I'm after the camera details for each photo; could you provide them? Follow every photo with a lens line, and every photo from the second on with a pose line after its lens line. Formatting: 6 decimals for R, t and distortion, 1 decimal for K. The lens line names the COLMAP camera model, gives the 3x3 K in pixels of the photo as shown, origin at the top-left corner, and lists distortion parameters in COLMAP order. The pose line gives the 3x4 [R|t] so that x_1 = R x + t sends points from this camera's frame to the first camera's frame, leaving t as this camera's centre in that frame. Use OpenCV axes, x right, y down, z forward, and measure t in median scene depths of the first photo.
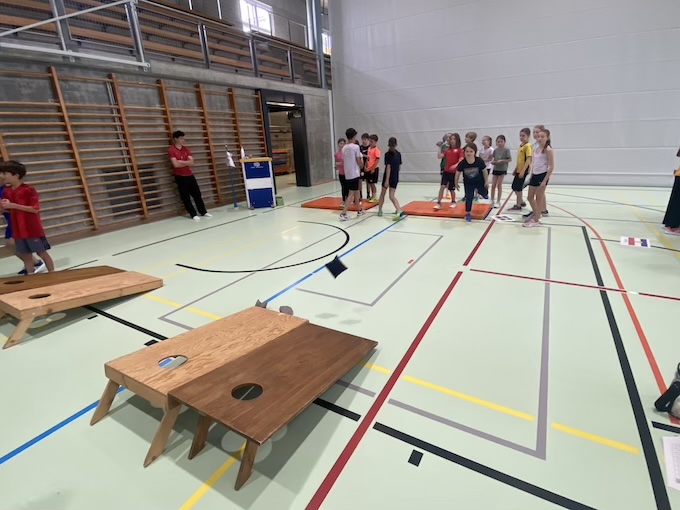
lens RADIAL K [[333.4, 0, 340.0], [0, 333.4, 255.0], [0, 0, 1]] dist [0.057783, -0.031182]
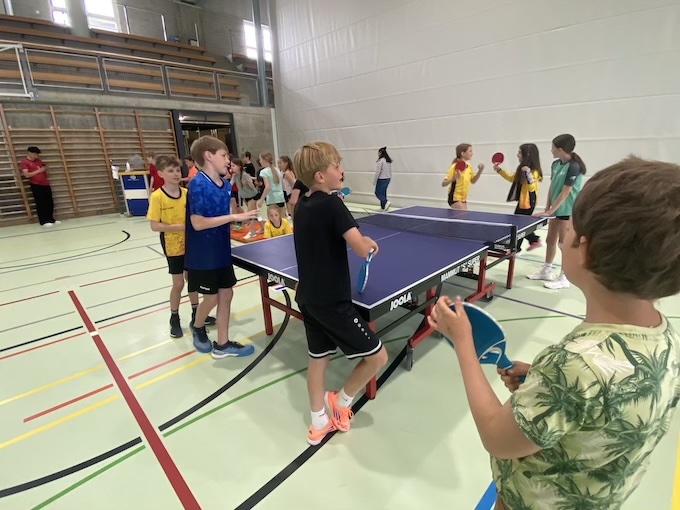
lens RADIAL K [[333.4, 0, 340.0], [0, 333.4, 255.0], [0, 0, 1]] dist [0.057783, -0.031182]
pose [[0.959400, 0.093367, -0.266146, 0.727501], [-0.101035, 0.994766, -0.015235, -0.066706], [0.263331, 0.041506, 0.963812, 0.110316]]
